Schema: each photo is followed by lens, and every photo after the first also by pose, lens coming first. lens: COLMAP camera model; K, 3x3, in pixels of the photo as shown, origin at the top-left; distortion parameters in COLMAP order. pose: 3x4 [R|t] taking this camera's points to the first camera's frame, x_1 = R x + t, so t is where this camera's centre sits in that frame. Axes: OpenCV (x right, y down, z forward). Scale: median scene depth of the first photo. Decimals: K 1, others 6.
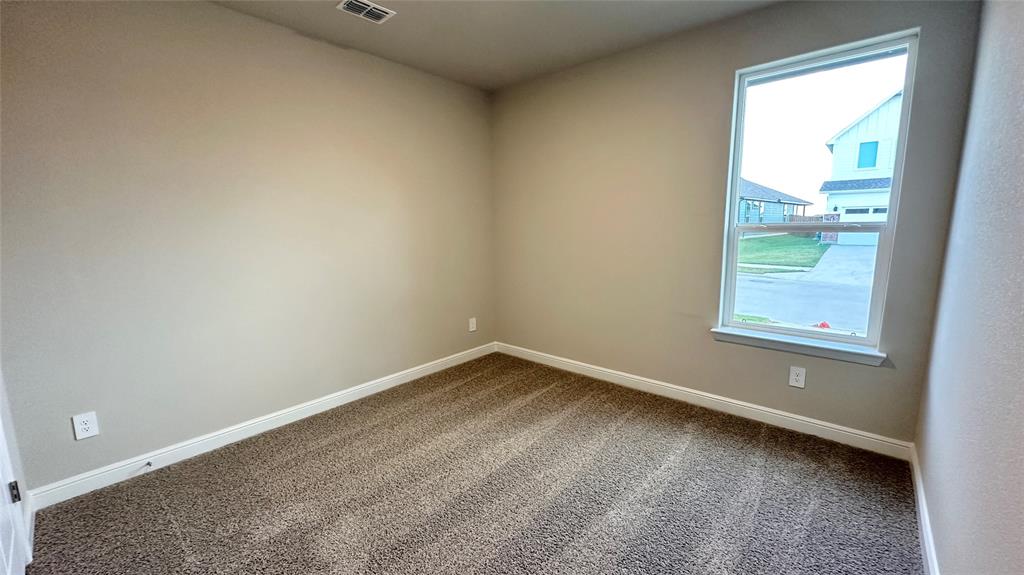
lens RADIAL K [[407.4, 0, 515.1], [0, 407.4, 286.0], [0, 0, 1]] dist [0.008023, 0.001186]
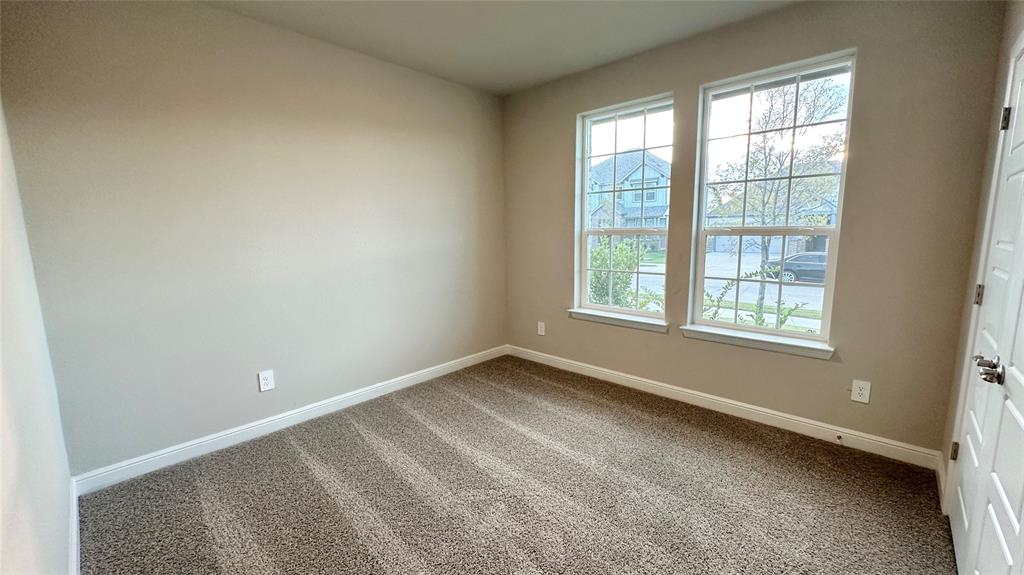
lens RADIAL K [[407.4, 0, 520.2], [0, 407.4, 292.7], [0, 0, 1]] dist [0.008023, 0.001186]
pose [[0.999239, -0.000695, -0.038991, 0.102326], [0.000827, 0.999994, 0.003368, 0.012743], [0.038989, -0.003398, 0.999234, -0.086538]]
